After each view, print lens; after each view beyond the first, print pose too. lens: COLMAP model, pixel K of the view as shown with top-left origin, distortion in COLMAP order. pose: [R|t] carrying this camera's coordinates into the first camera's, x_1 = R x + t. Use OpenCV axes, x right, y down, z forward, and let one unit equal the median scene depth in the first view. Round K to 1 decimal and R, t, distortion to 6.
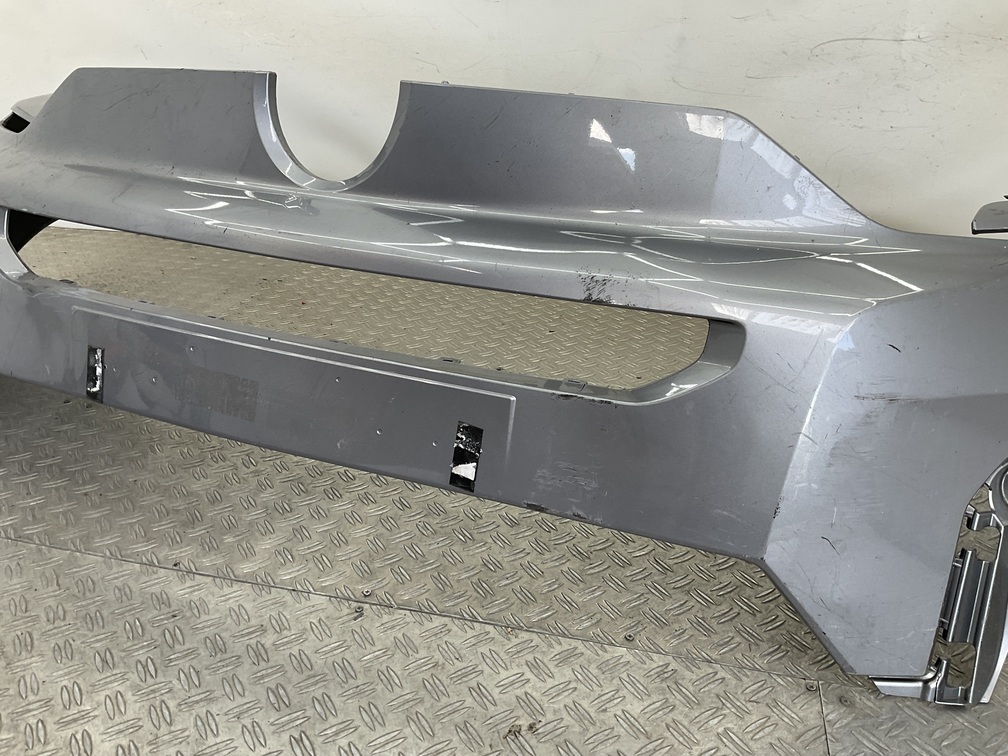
lens RADIAL K [[827.7, 0, 504.0], [0, 827.7, 378.0], [0, 0, 1]] dist [0.103095, -0.207943]
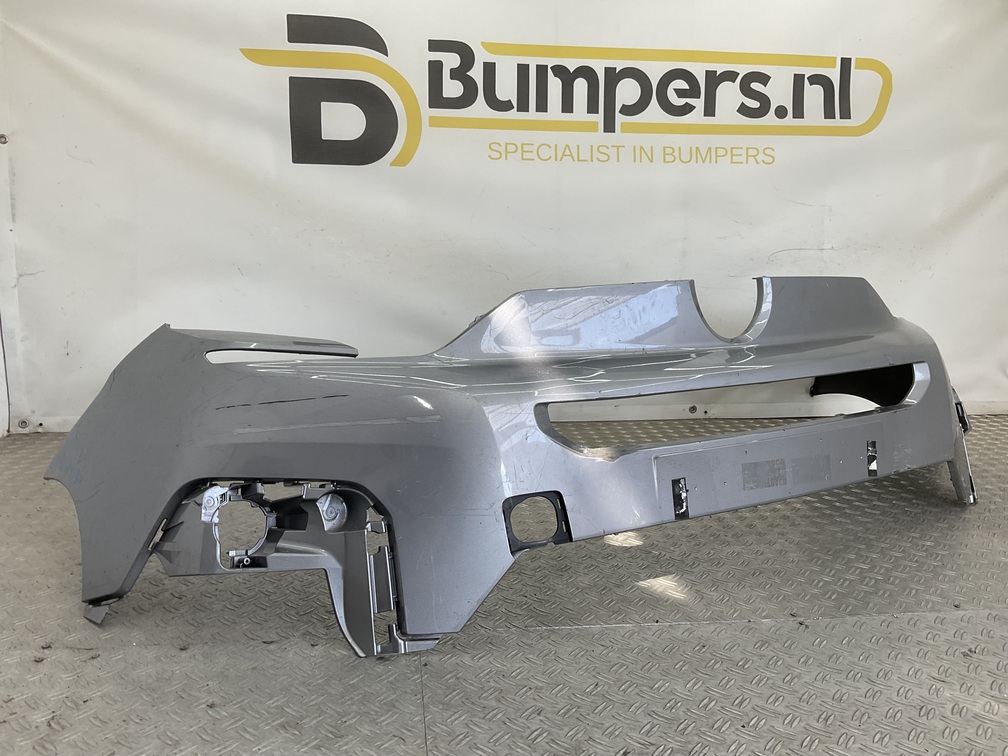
lens RADIAL K [[827.7, 0, 504.0], [0, 827.7, 378.0], [0, 0, 1]] dist [0.103095, -0.207943]
pose [[0.935621, -0.068935, 0.346210, -1.192766], [0.145666, 0.968748, -0.200768, 0.080933], [-0.321551, 0.238274, 0.916423, -0.291031]]
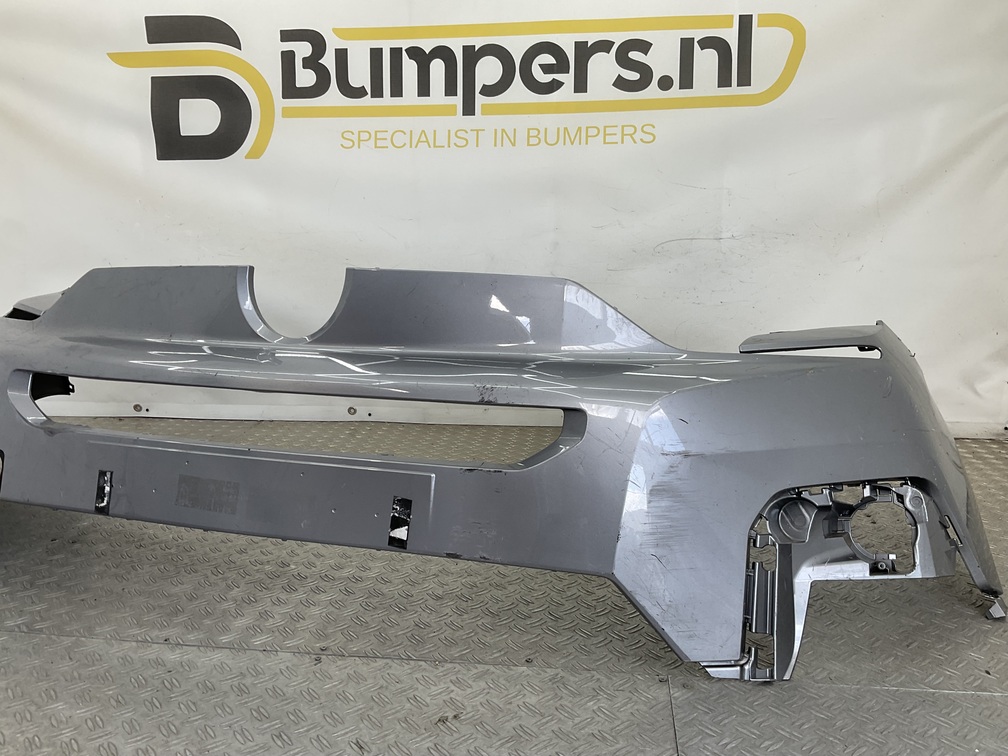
lens RADIAL K [[827.7, 0, 504.0], [0, 827.7, 378.0], [0, 0, 1]] dist [0.103095, -0.207943]
pose [[0.994448, -0.039063, 0.097713, 0.000041], [0.061003, 0.970603, -0.232828, 0.184475], [-0.085746, 0.237496, 0.967597, -0.375363]]
